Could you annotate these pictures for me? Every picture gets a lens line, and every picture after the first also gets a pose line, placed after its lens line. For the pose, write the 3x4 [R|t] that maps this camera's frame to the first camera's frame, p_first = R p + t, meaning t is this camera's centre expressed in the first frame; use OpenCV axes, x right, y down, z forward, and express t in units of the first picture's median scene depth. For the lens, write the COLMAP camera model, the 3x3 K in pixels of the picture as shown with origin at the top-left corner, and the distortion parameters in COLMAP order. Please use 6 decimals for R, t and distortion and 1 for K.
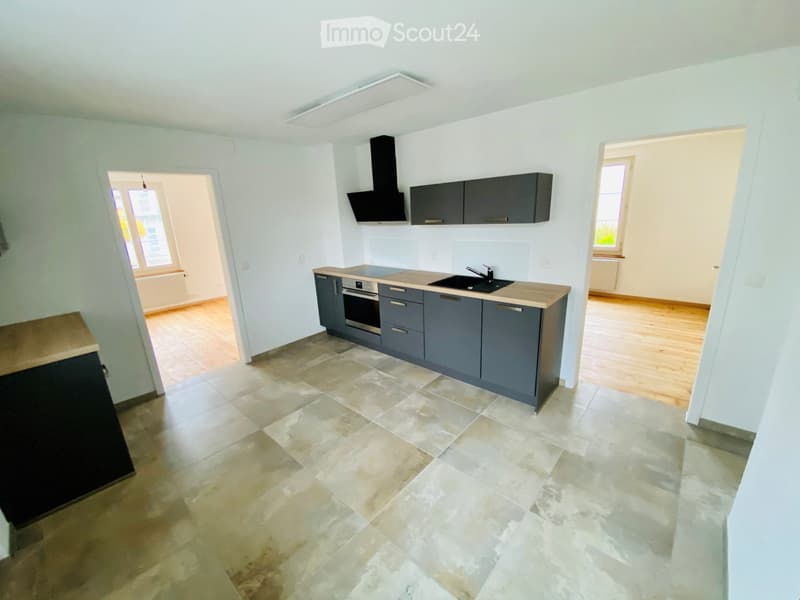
lens RADIAL K [[322.2, 0, 400.0], [0, 322.2, 300.0], [0, 0, 1]] dist [0.021451, -0.021525]
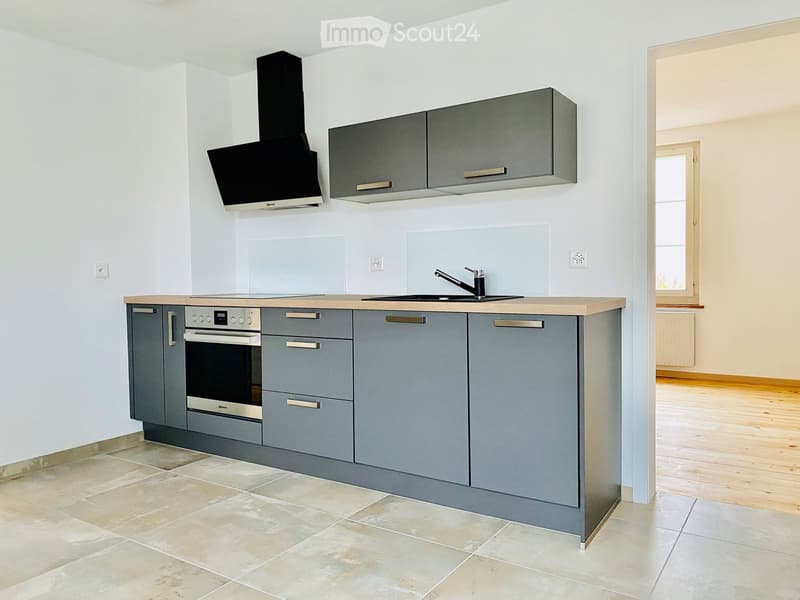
lens RADIAL K [[604.4, 0, 400.0], [0, 604.4, 300.0], [0, 0, 1]] dist [0.060084, -0.073394]
pose [[0.988530, 0.024151, 0.149080, 0.004514], [0.010862, 0.973205, -0.229683, 0.156670], [-0.150632, 0.228668, 0.961780, 0.066484]]
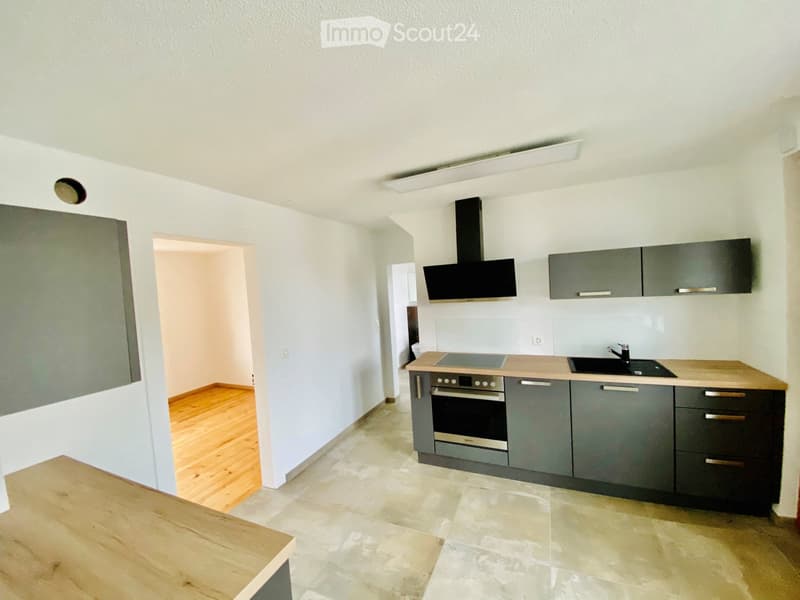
lens RADIAL K [[322.2, 0, 400.0], [0, 322.2, 300.0], [0, 0, 1]] dist [0.021451, -0.021525]
pose [[0.955935, -0.022262, 0.292734, -0.531600], [0.098082, 0.964045, -0.246976, -0.063651], [-0.276710, 0.264805, 0.923748, 0.334103]]
